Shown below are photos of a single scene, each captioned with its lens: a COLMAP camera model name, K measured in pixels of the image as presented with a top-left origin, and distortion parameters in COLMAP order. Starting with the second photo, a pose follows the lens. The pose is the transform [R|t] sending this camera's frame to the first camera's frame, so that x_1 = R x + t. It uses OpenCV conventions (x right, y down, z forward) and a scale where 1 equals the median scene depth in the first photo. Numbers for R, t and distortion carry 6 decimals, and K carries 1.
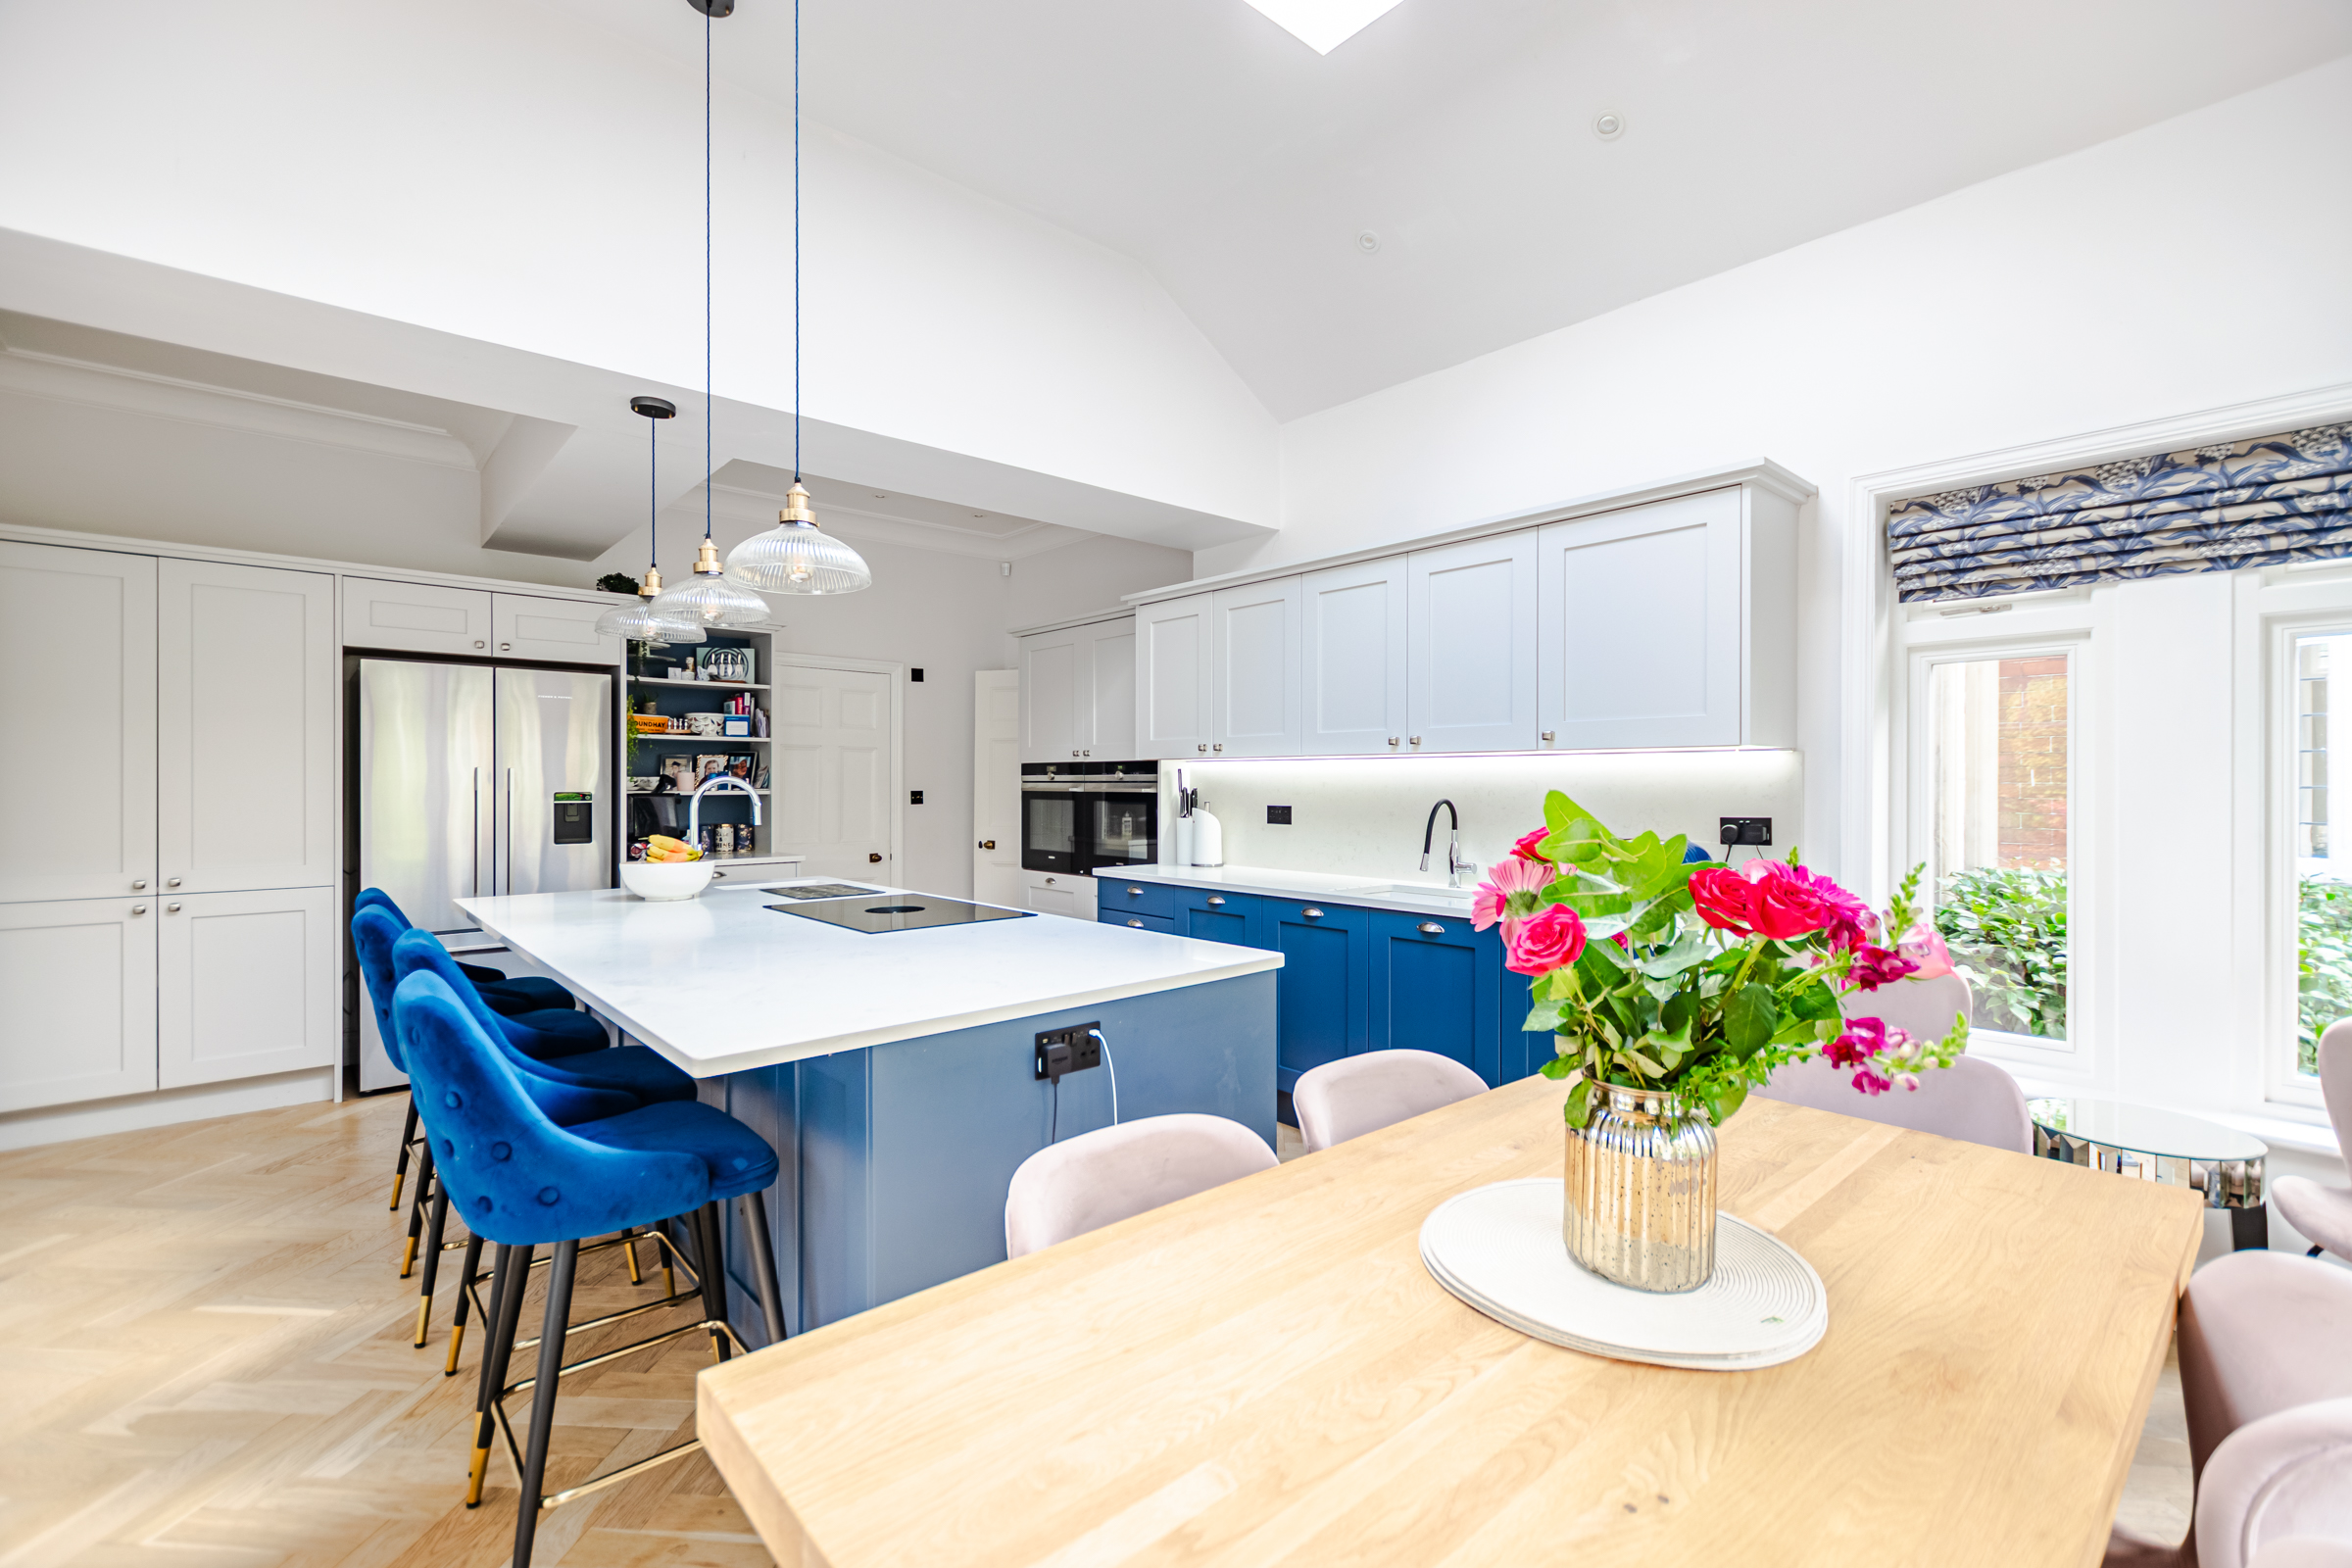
lens RADIAL K [[1015.8, 0, 1177.9], [0, 1015.8, 786.4], [0, 0, 1]] dist [0.008487, -0.000358]
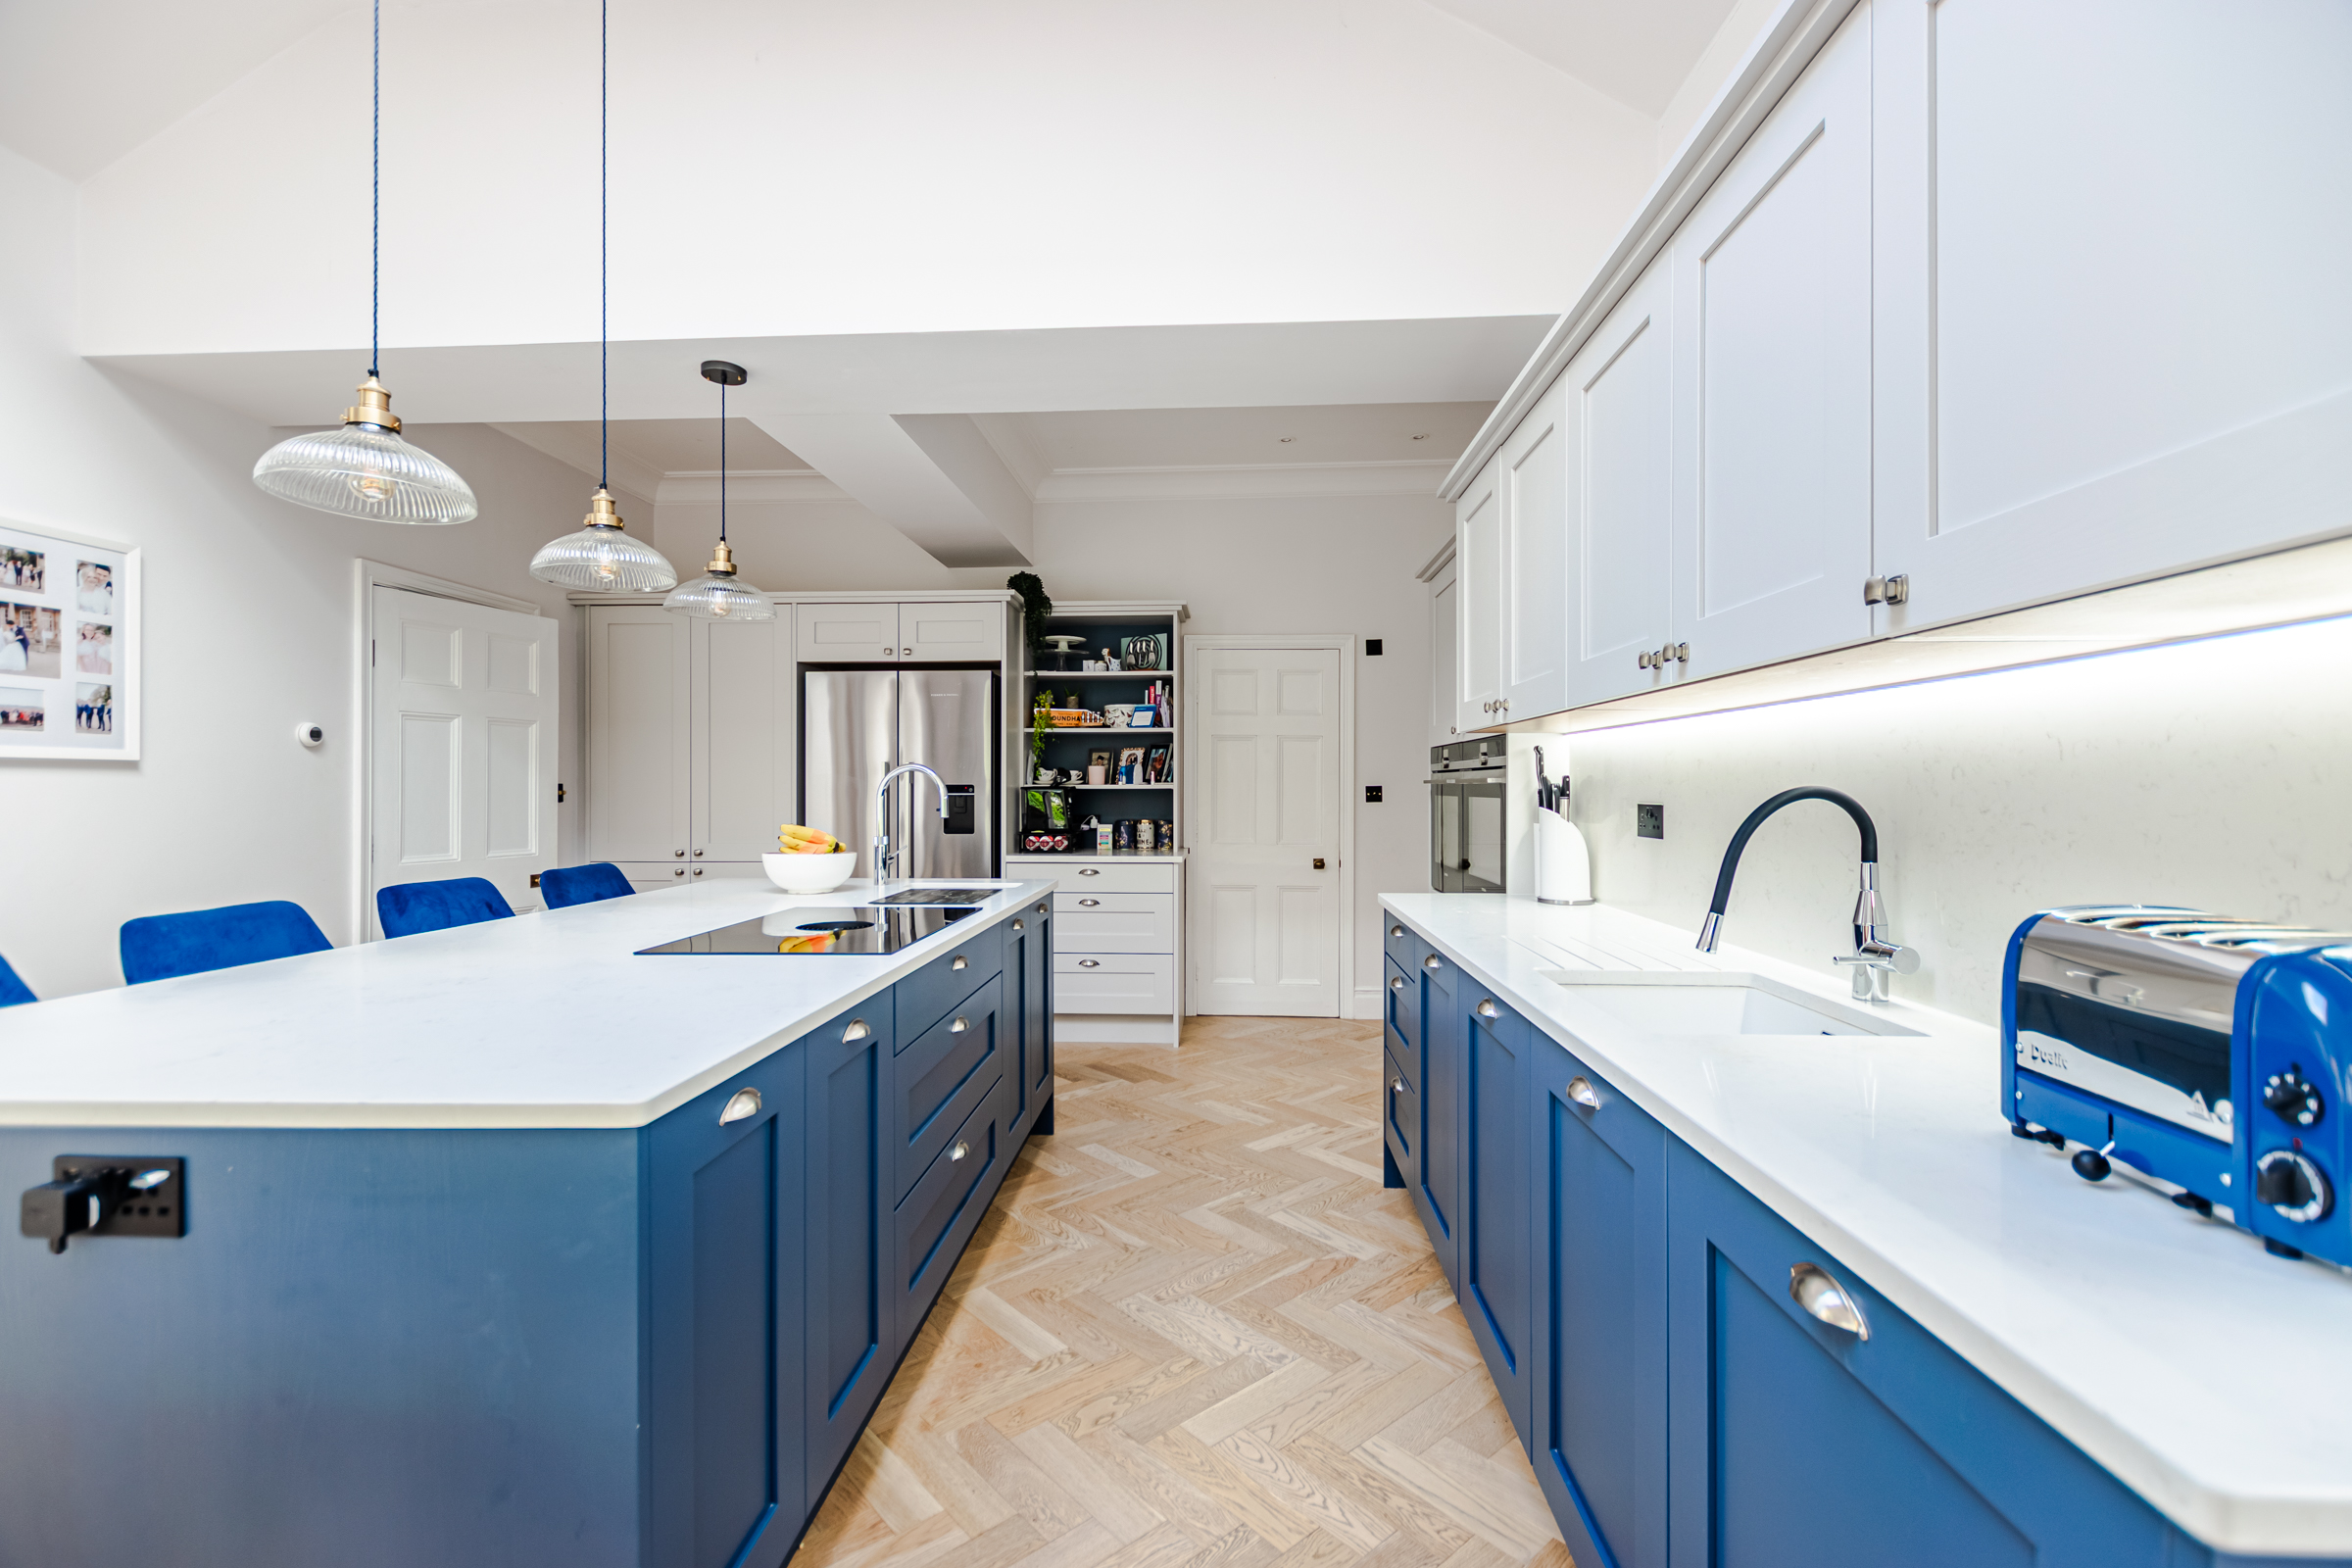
lens RADIAL K [[1015.8, 0, 1169.7], [0, 1015.8, 781.4], [0, 0, 1]] dist [0.008487, -0.000358]
pose [[0.706839, -0.005833, -0.707351, 0.255634], [-0.001064, 0.999956, -0.009309, 0.010241], [0.707374, 0.007332, 0.706801, 0.354040]]
